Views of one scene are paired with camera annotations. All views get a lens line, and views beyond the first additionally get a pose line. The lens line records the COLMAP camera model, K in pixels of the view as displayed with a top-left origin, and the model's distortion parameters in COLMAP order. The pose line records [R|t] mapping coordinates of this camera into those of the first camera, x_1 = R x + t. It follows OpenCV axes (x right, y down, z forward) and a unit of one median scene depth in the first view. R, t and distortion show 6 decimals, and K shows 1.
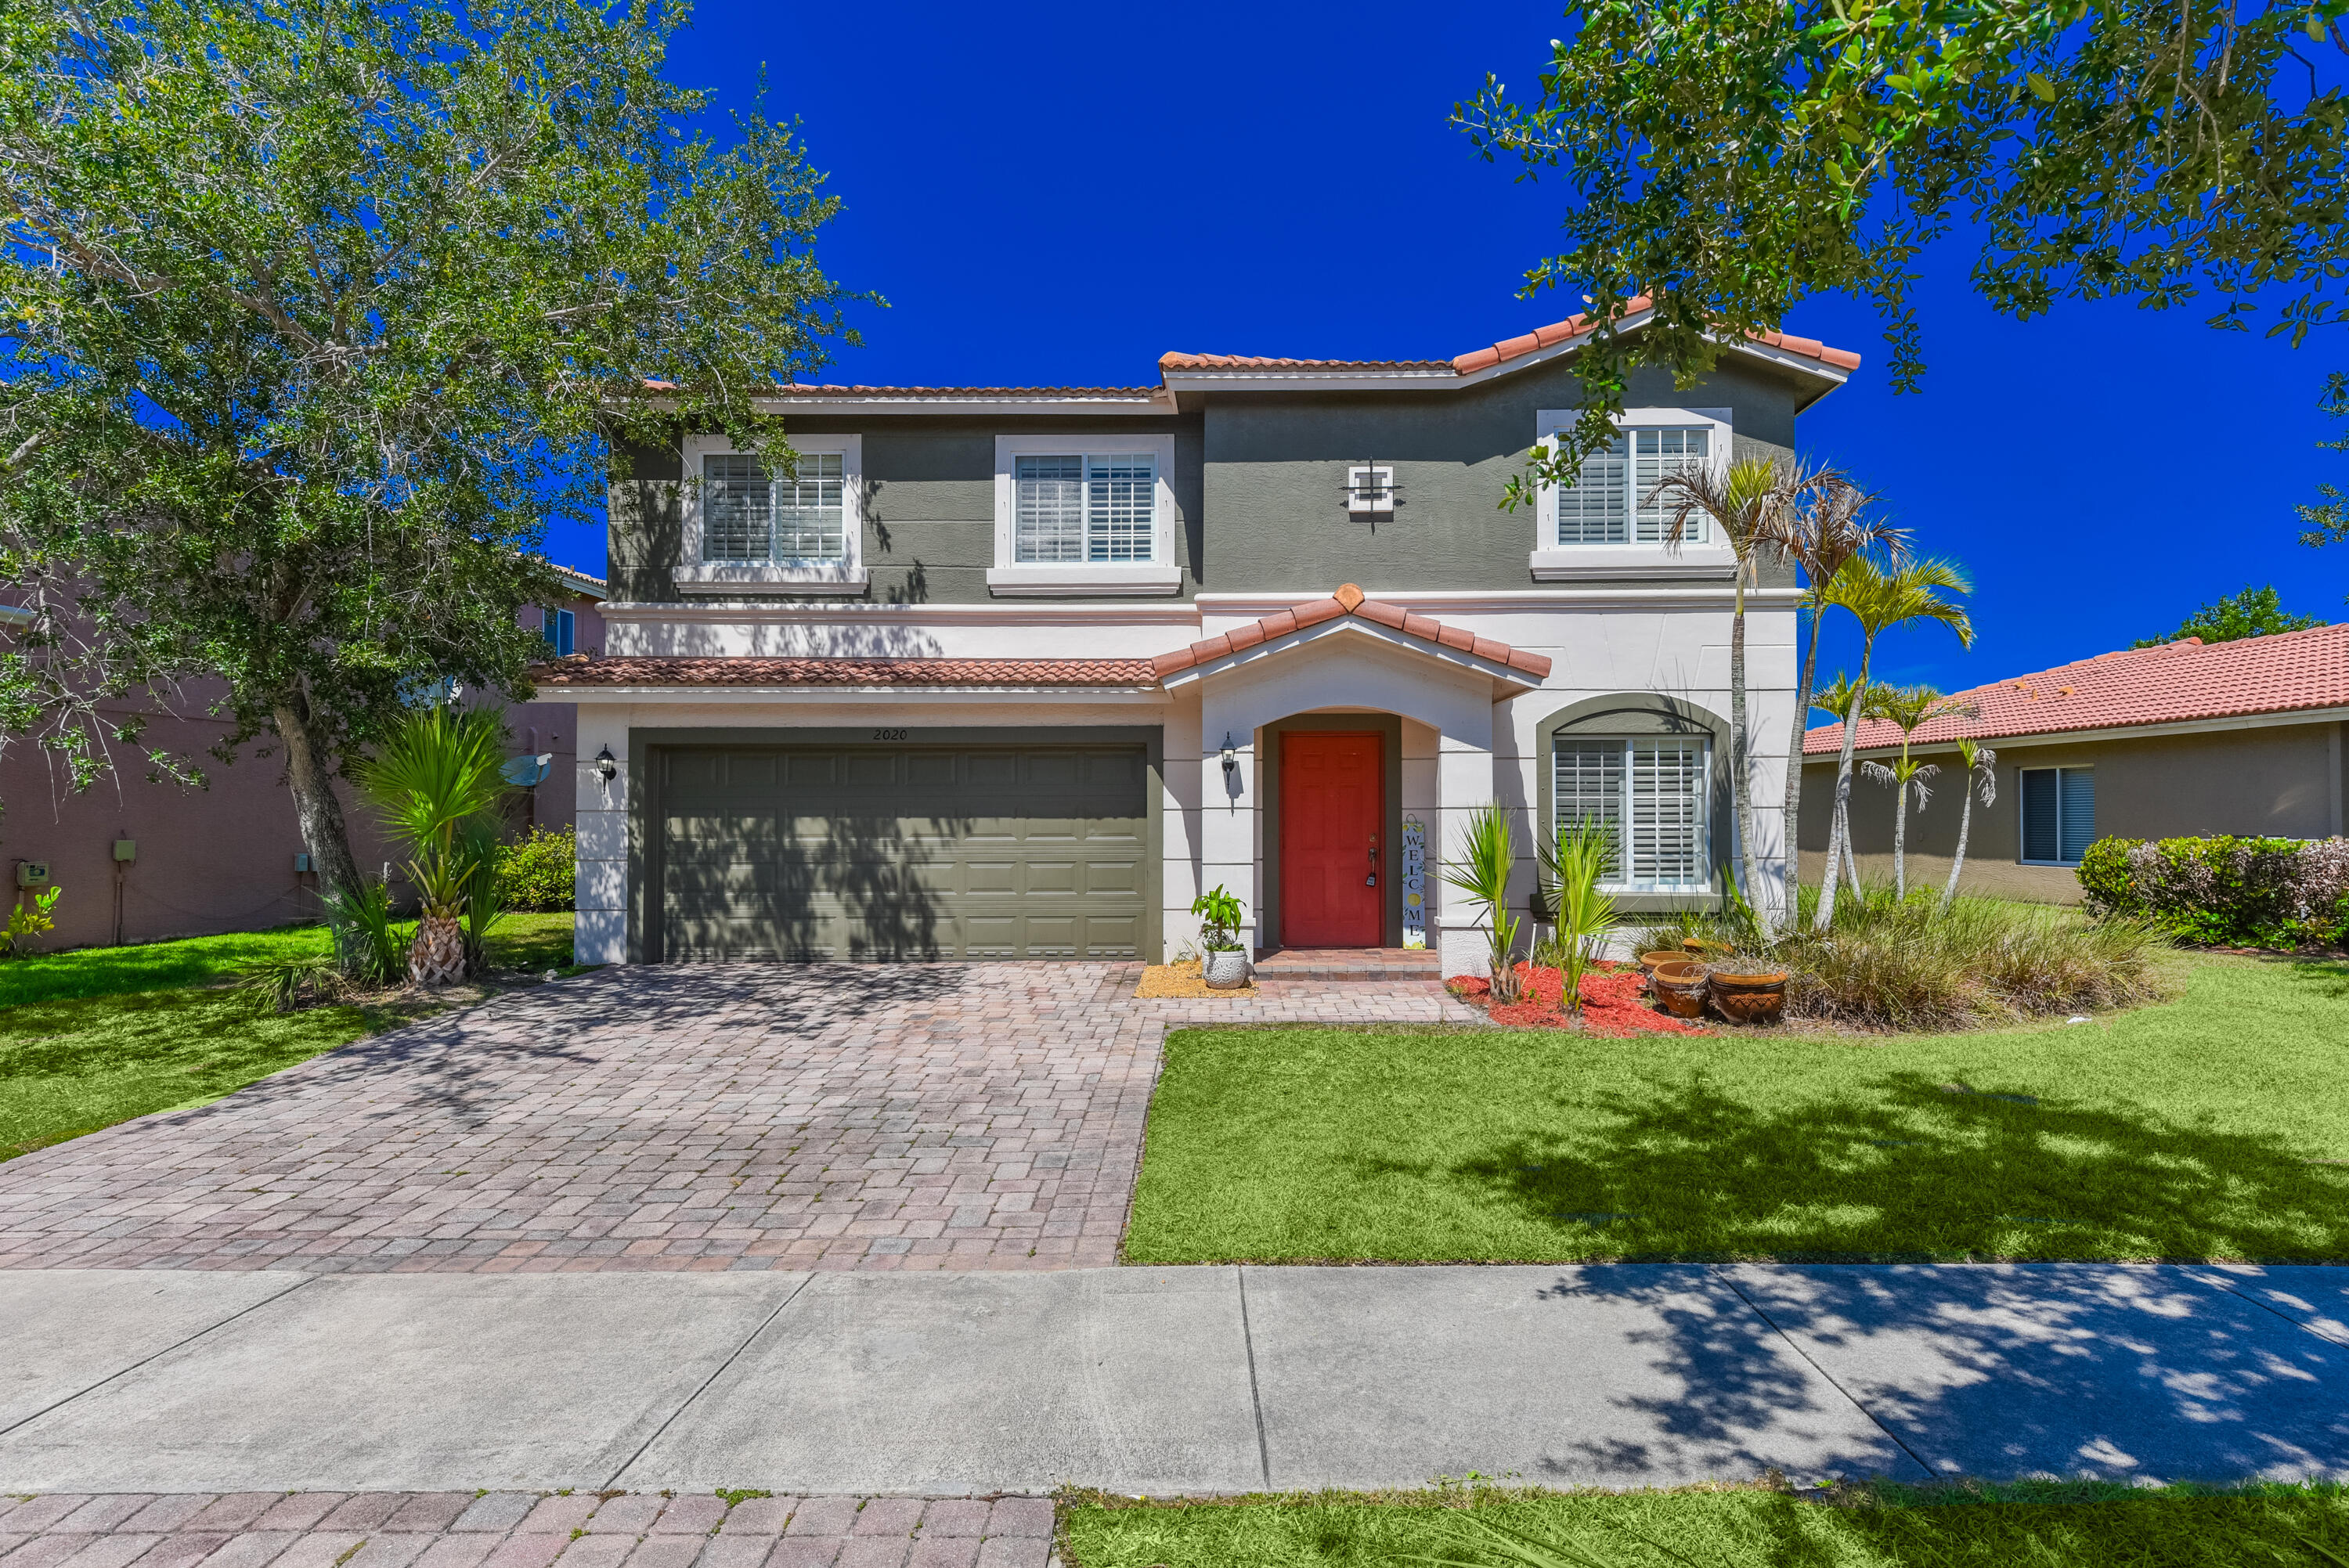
lens RADIAL K [[1281.6, 0, 1199.4], [0, 1281.6, 797.2], [0, 0, 1]] dist [0.018464, -0.002533]
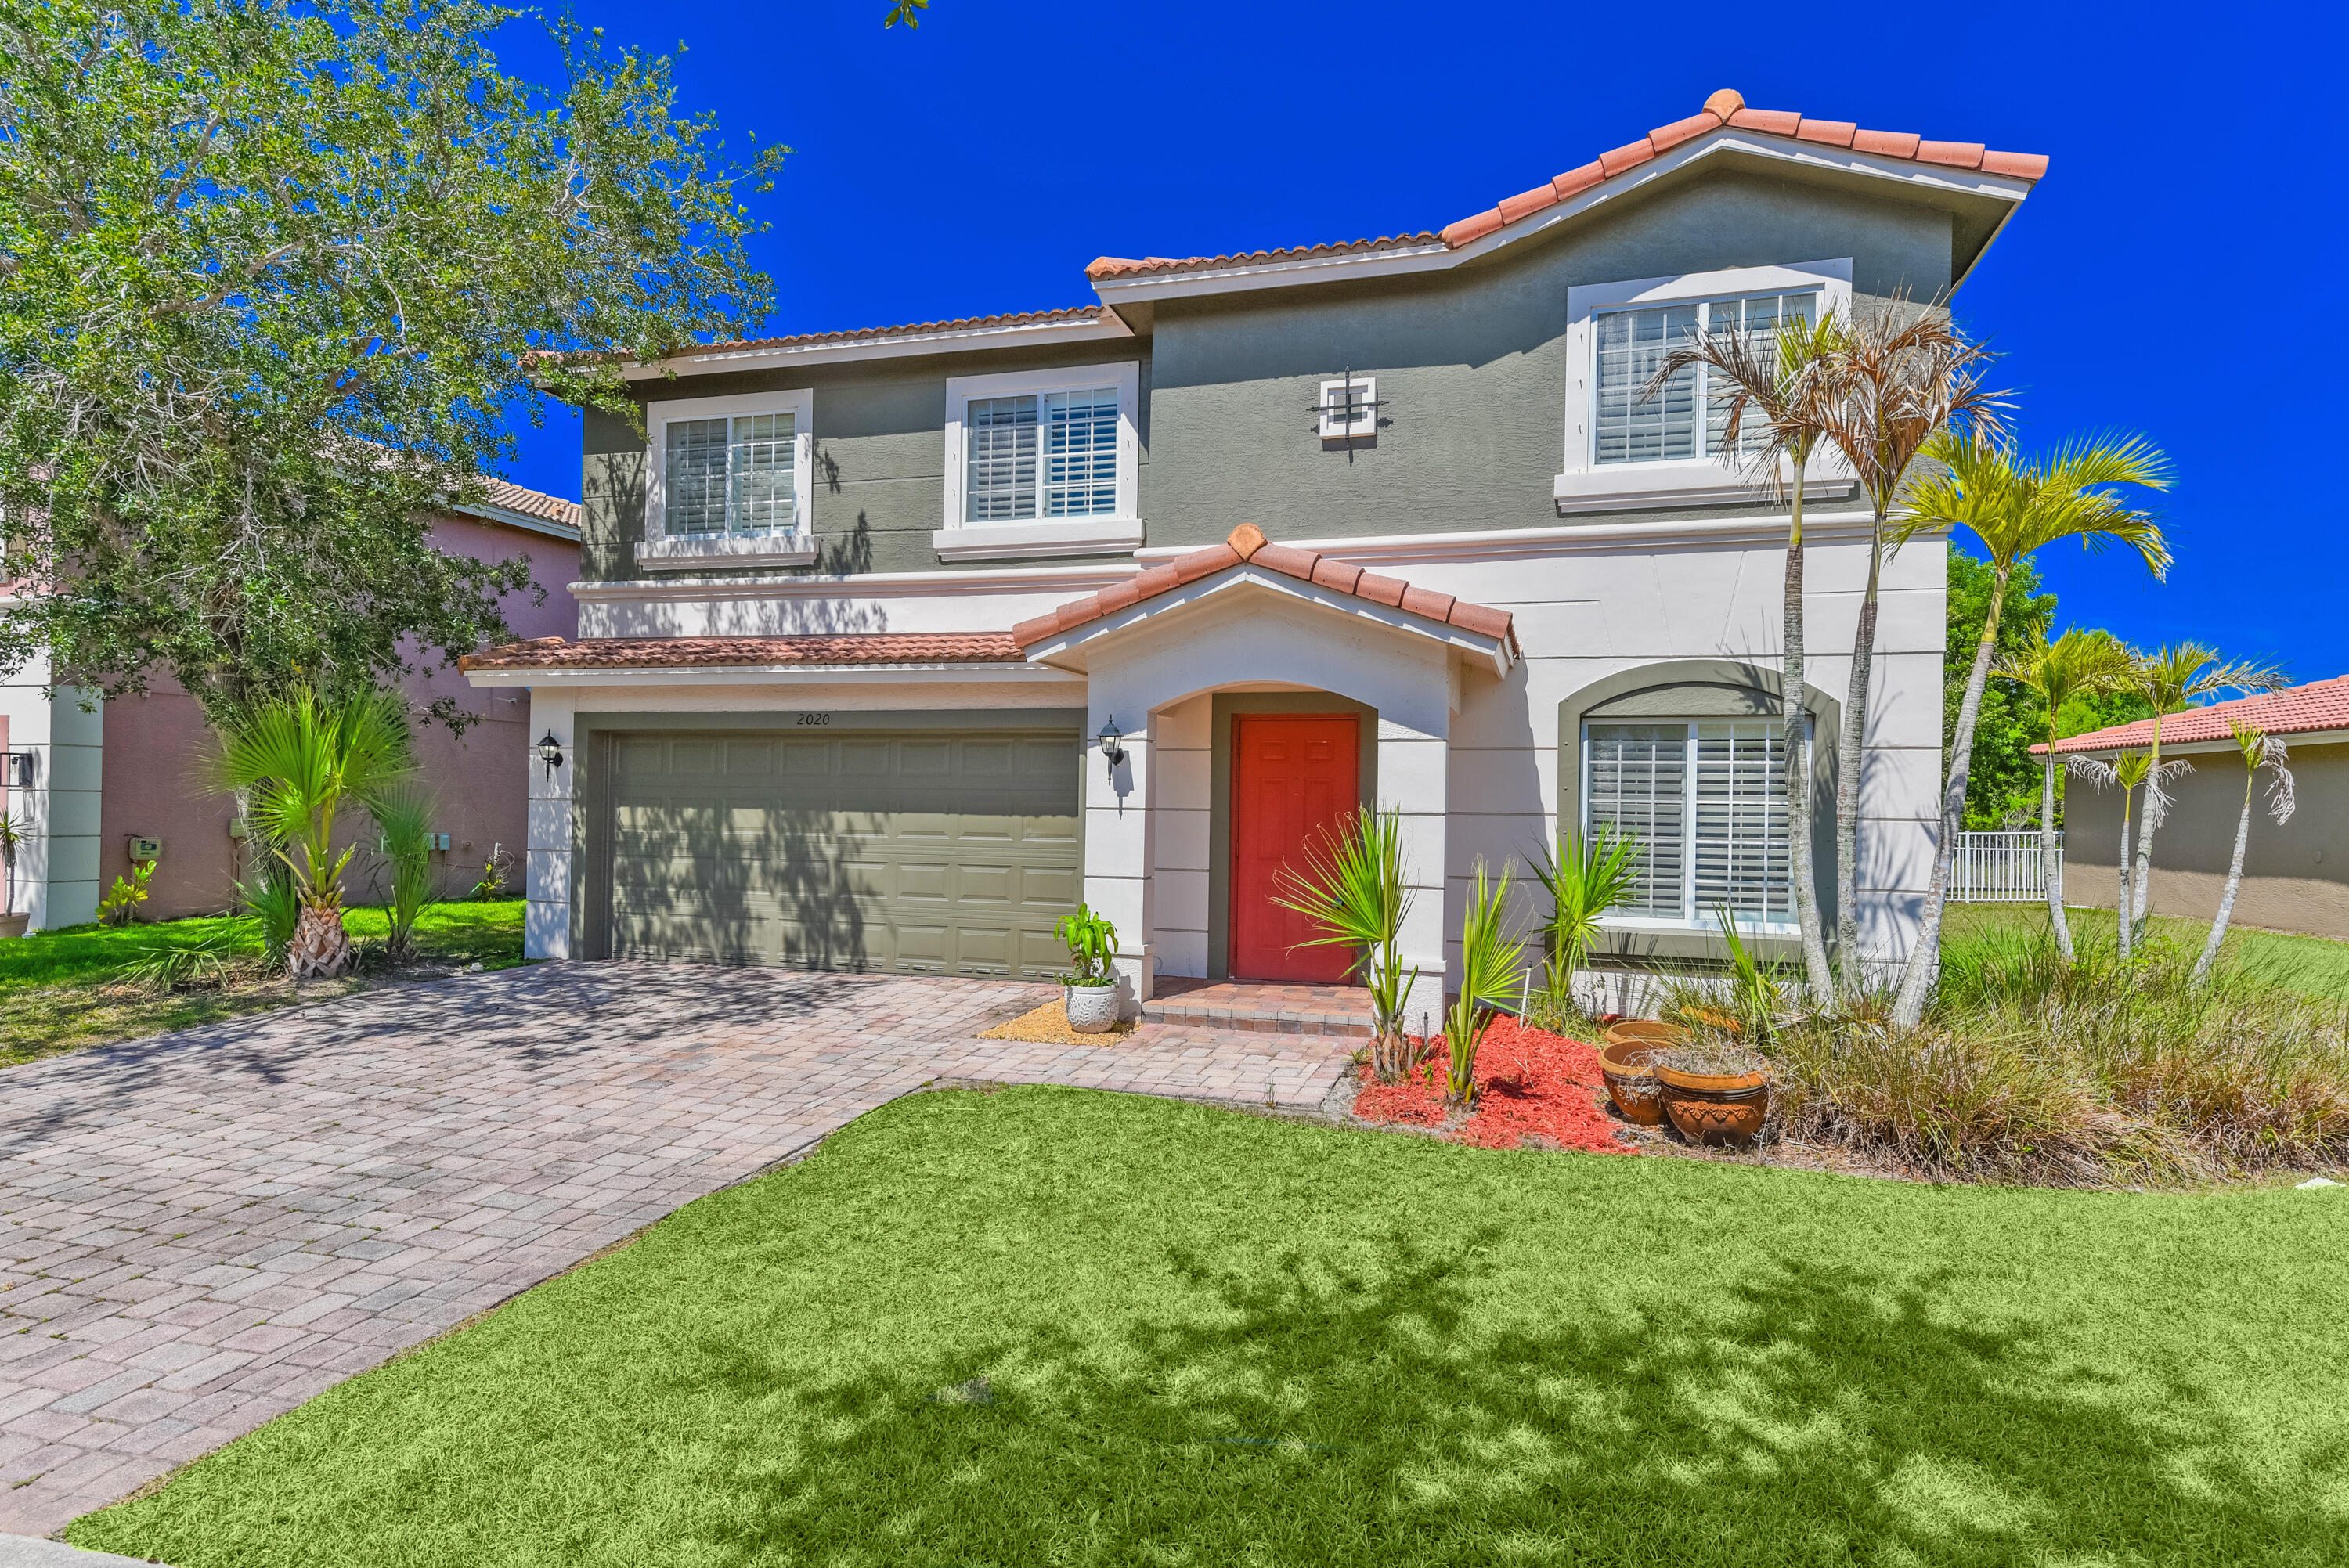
lens RADIAL K [[1281.6, 0, 1182.9], [0, 1281.6, 792.8], [0, 0, 1]] dist [0.018464, -0.002533]
pose [[0.960225, 0.013731, -0.278891, 0.261662], [-0.011427, 0.999886, 0.009886, -0.008878], [0.278995, -0.006306, 0.960272, 0.208752]]
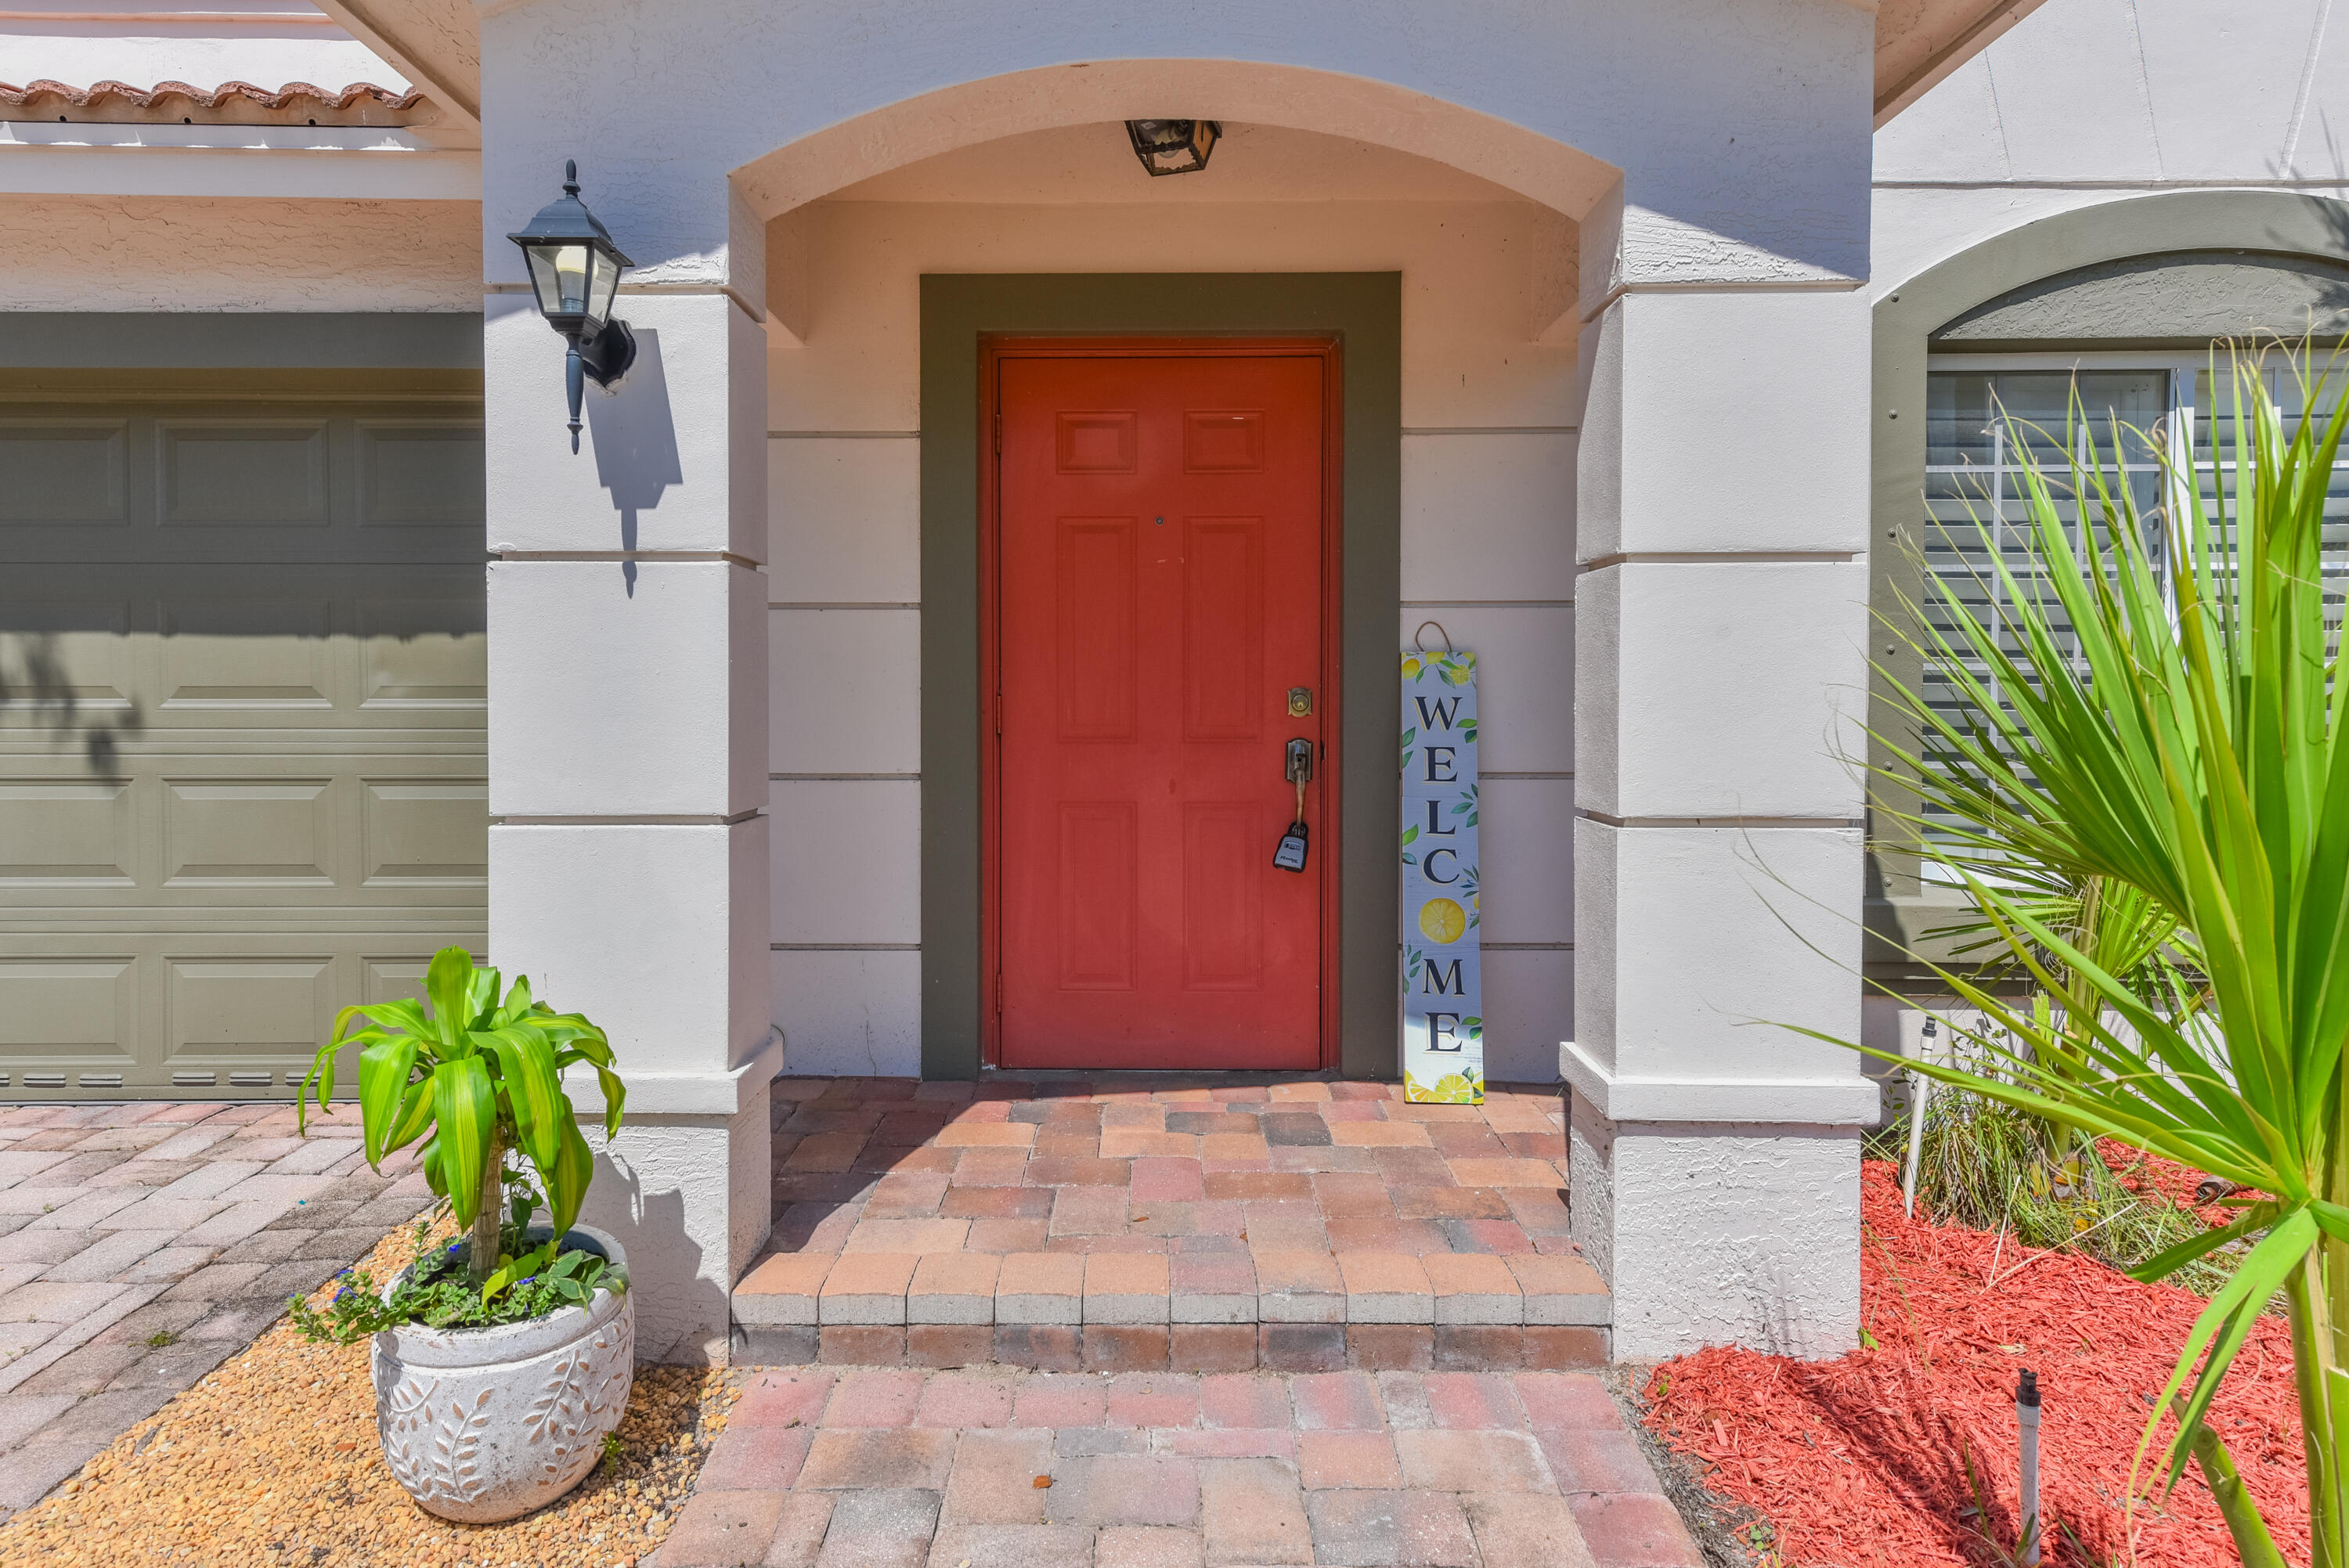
lens RADIAL K [[1281.6, 0, 1150.0], [0, 1281.6, 720.6], [0, 0, 1]] dist [0.018464, -0.002533]
pose [[0.999963, 0.001884, 0.008386, 0.099047], [-0.002206, 0.999250, 0.038654, 0.024863], [-0.008307, -0.038671, 0.999217, 0.709791]]
